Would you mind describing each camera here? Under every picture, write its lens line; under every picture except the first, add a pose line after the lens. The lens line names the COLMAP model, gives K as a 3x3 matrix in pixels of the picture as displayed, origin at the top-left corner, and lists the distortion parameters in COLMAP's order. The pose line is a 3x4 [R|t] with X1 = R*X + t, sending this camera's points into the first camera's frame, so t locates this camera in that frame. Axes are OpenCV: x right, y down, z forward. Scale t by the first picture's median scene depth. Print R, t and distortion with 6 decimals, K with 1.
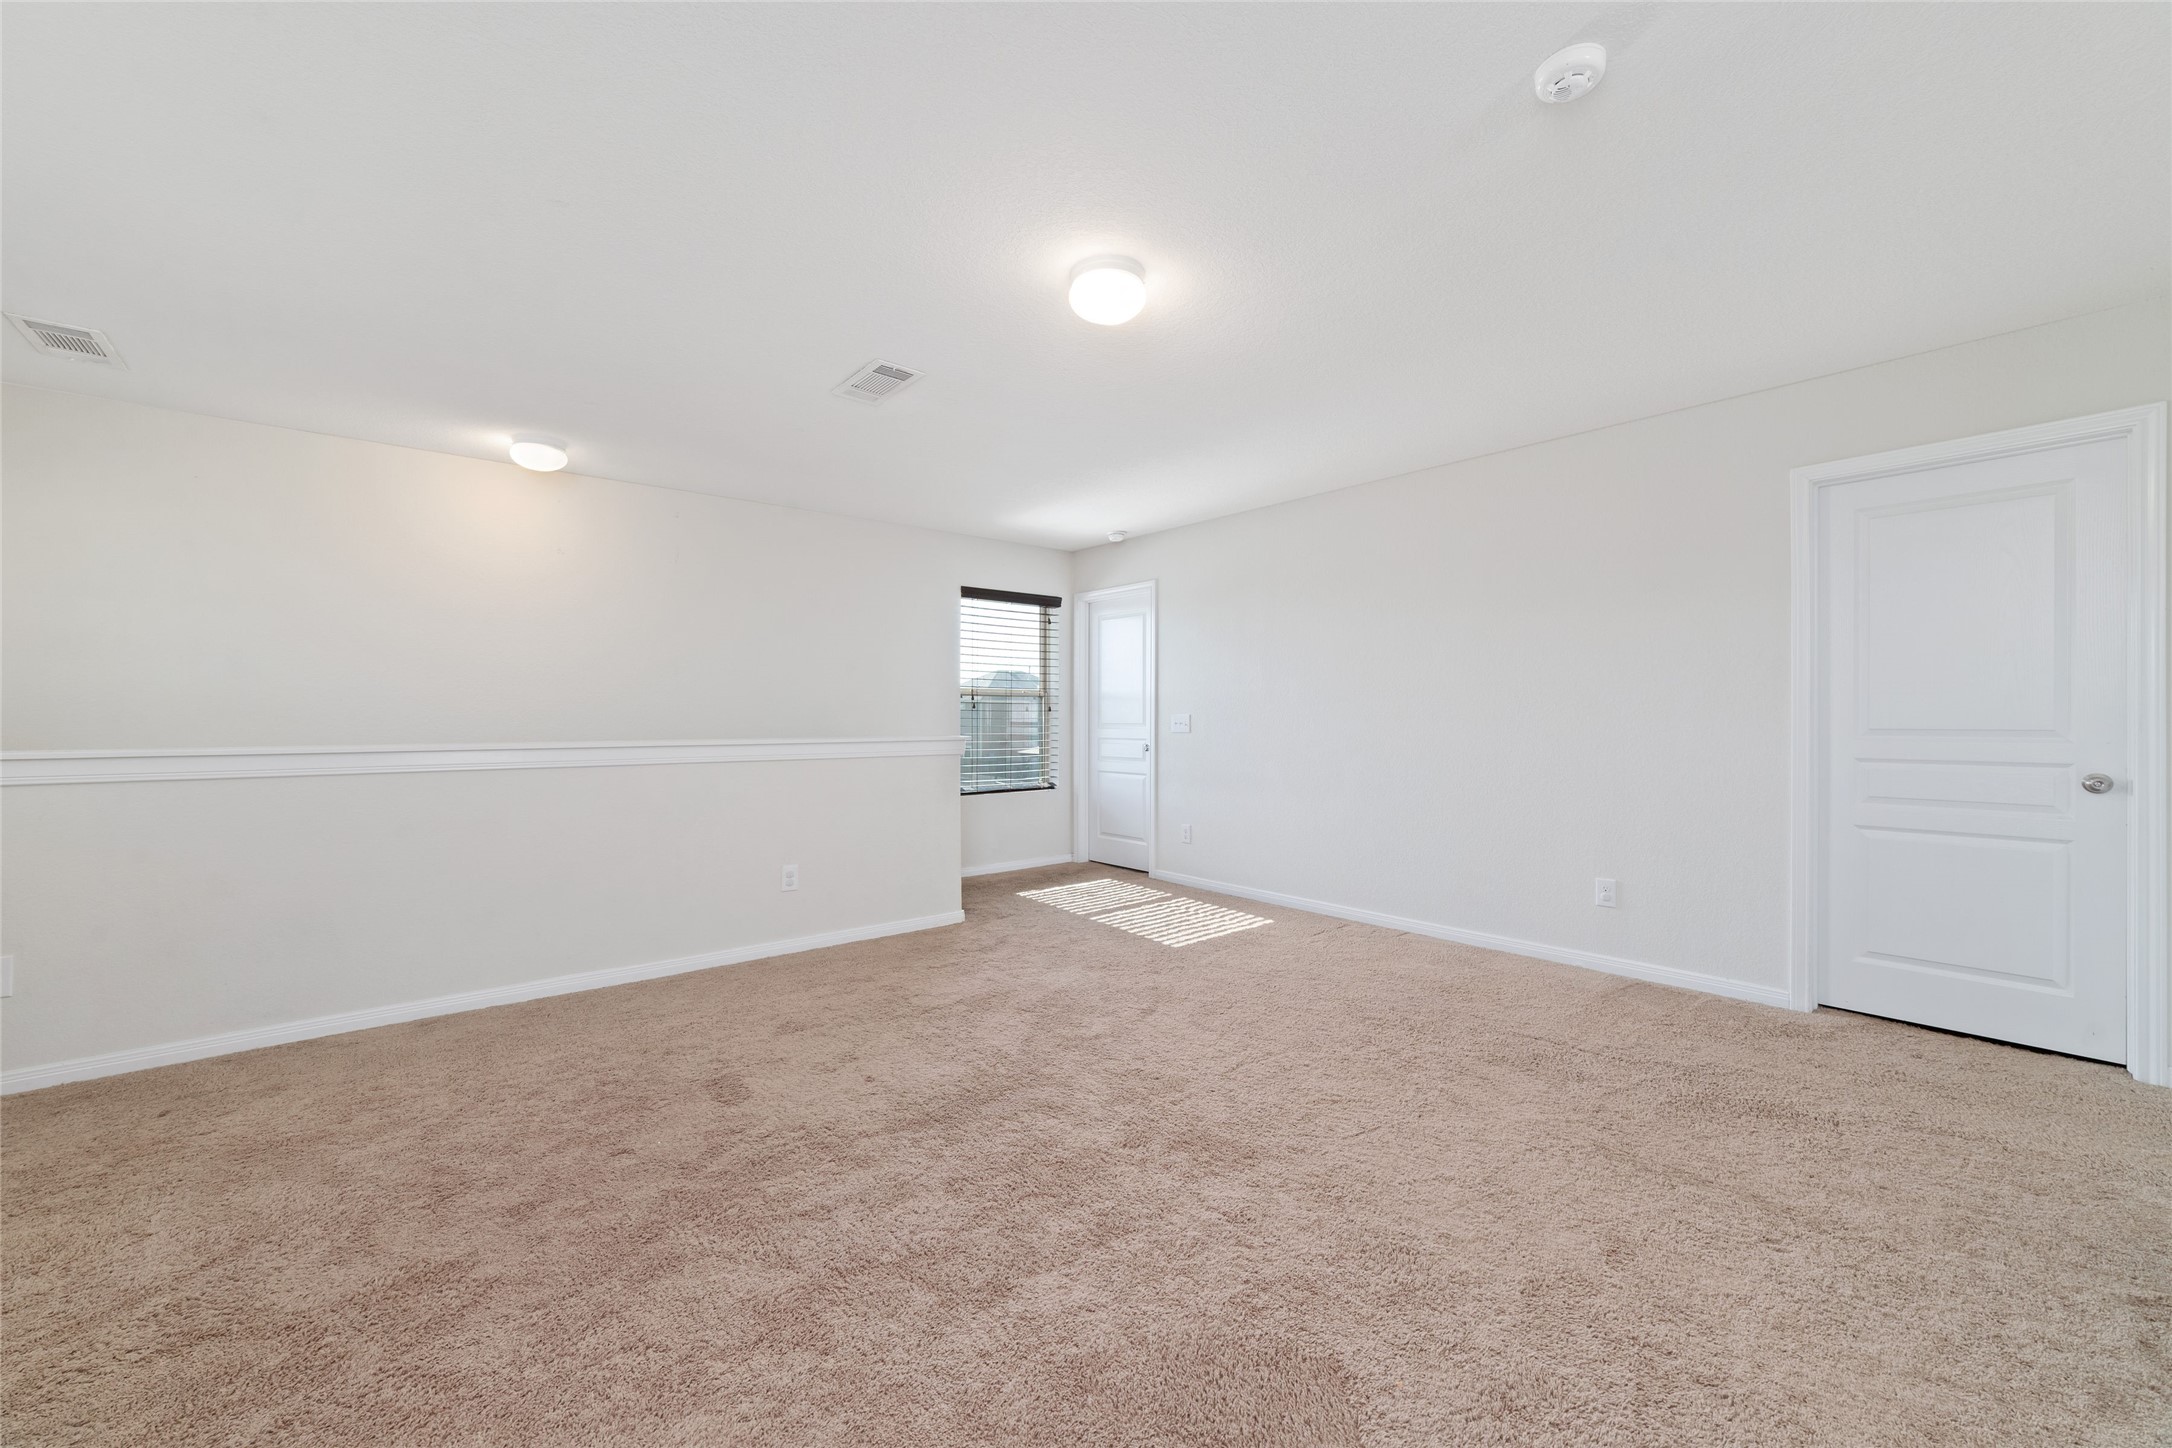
lens RADIAL K [[830.4, 0, 1087.1], [0, 830.4, 713.5], [0, 0, 1]] dist [-0.020065, 0.005697]
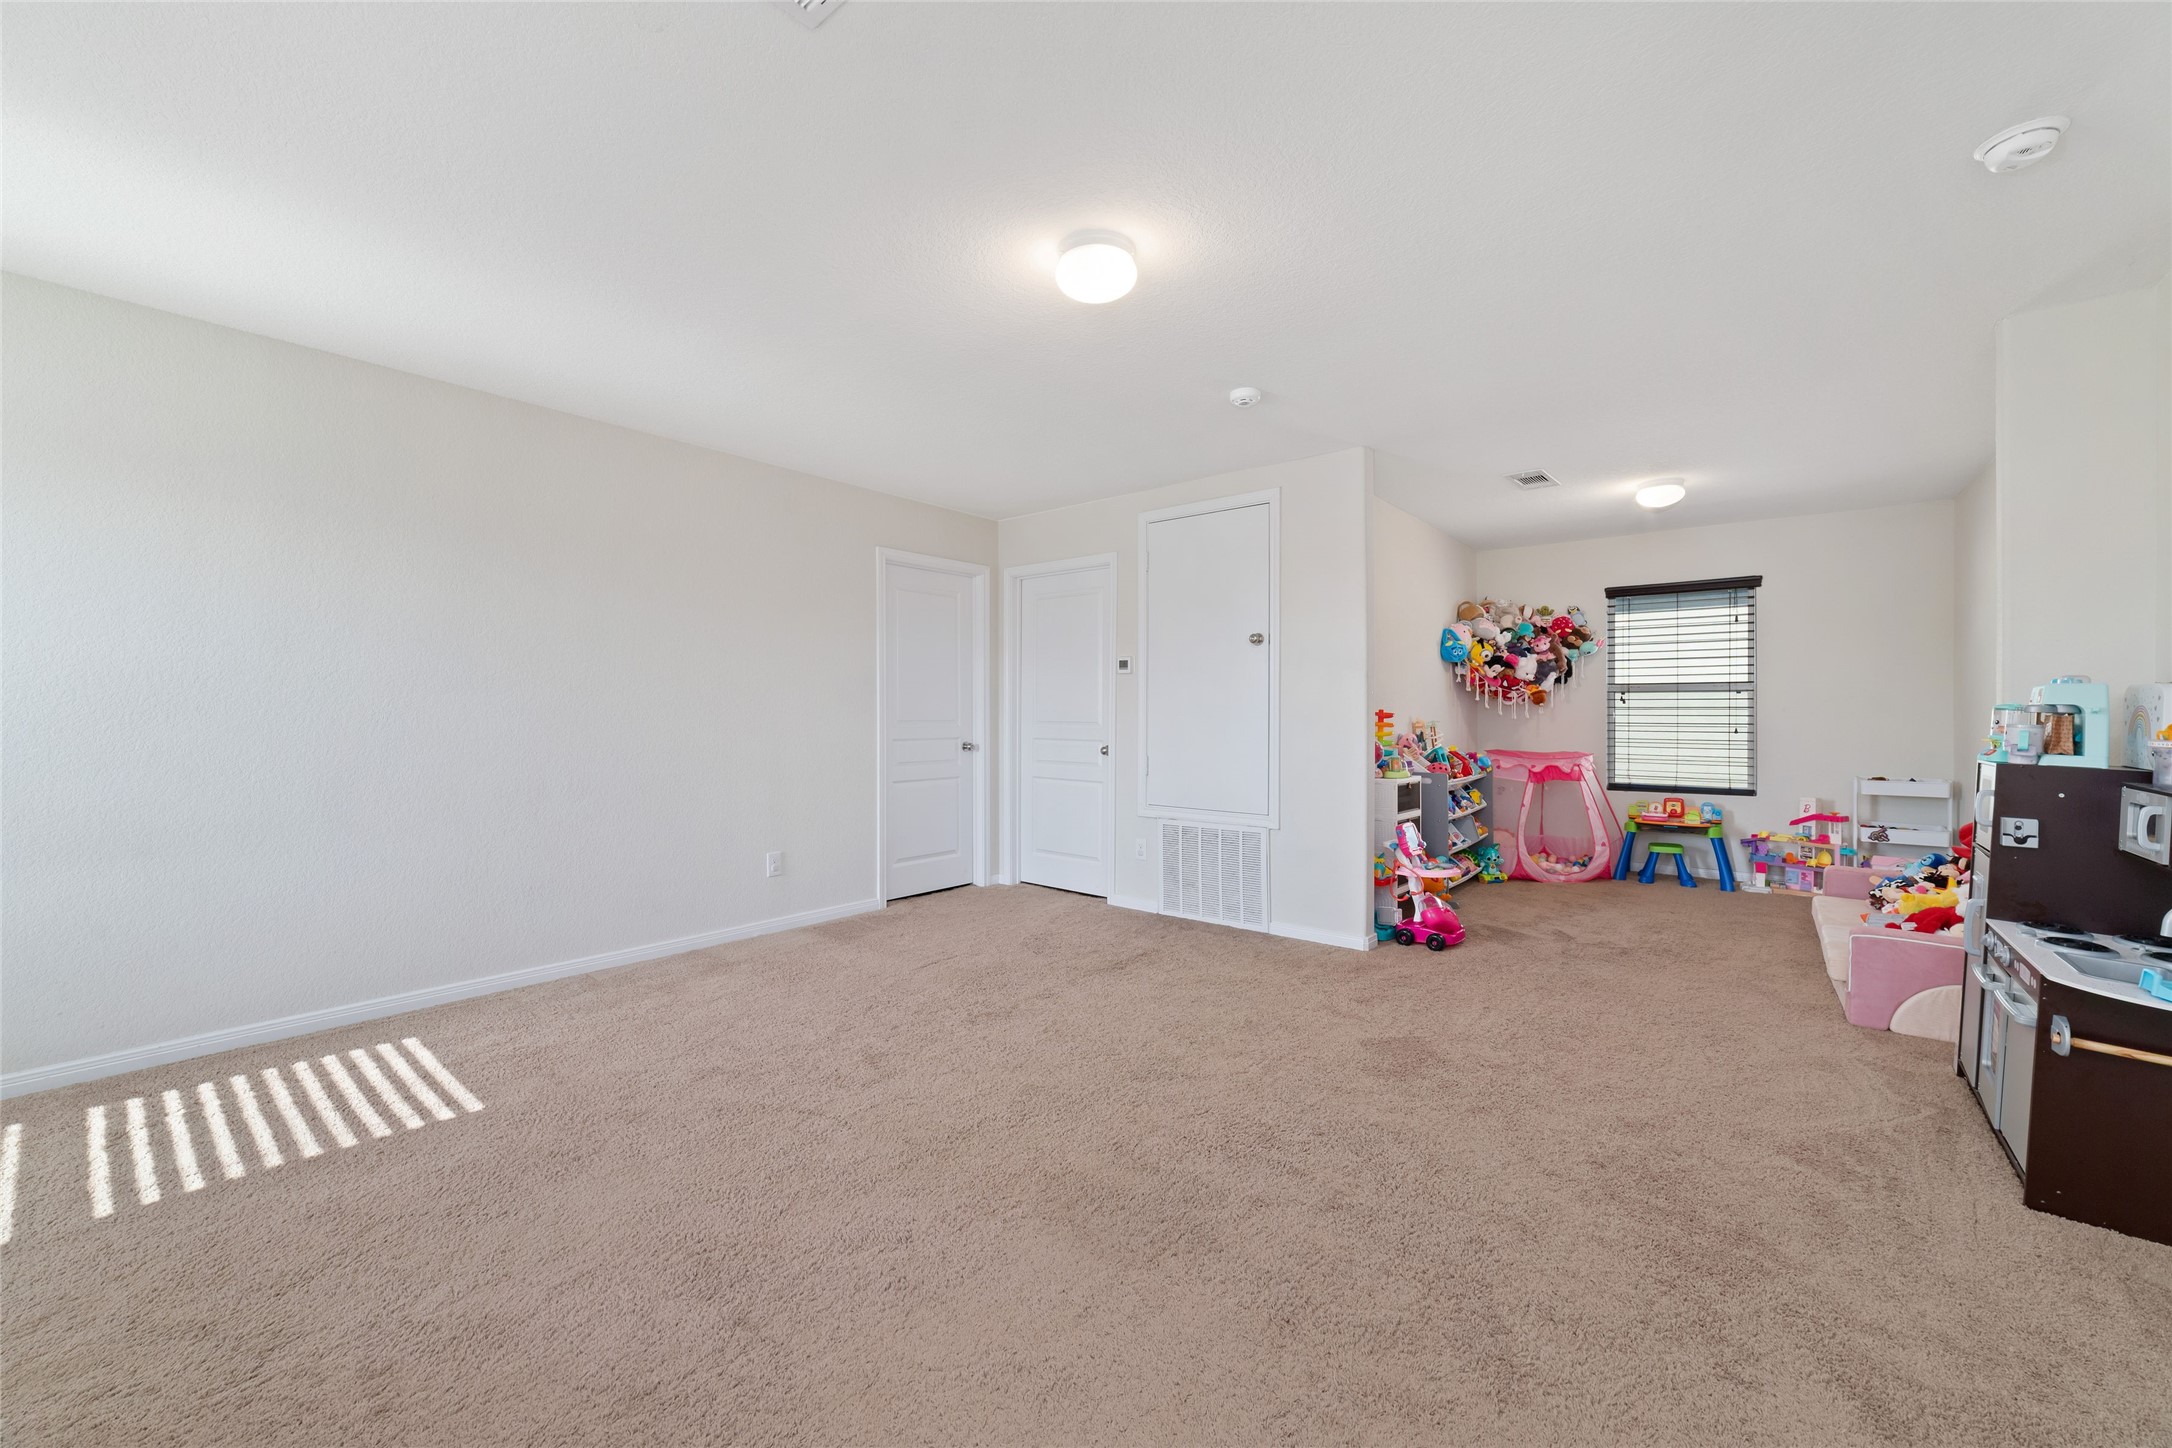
lens RADIAL K [[830.4, 0, 1087.1], [0, 830.4, 713.5], [0, 0, 1]] dist [-0.020065, 0.005697]
pose [[-0.165985, -0.004144, 0.986120, -0.599171], [-0.011958, 0.999926, 0.002189, -0.003342], [-0.986056, -0.011428, -0.166022, 0.768043]]
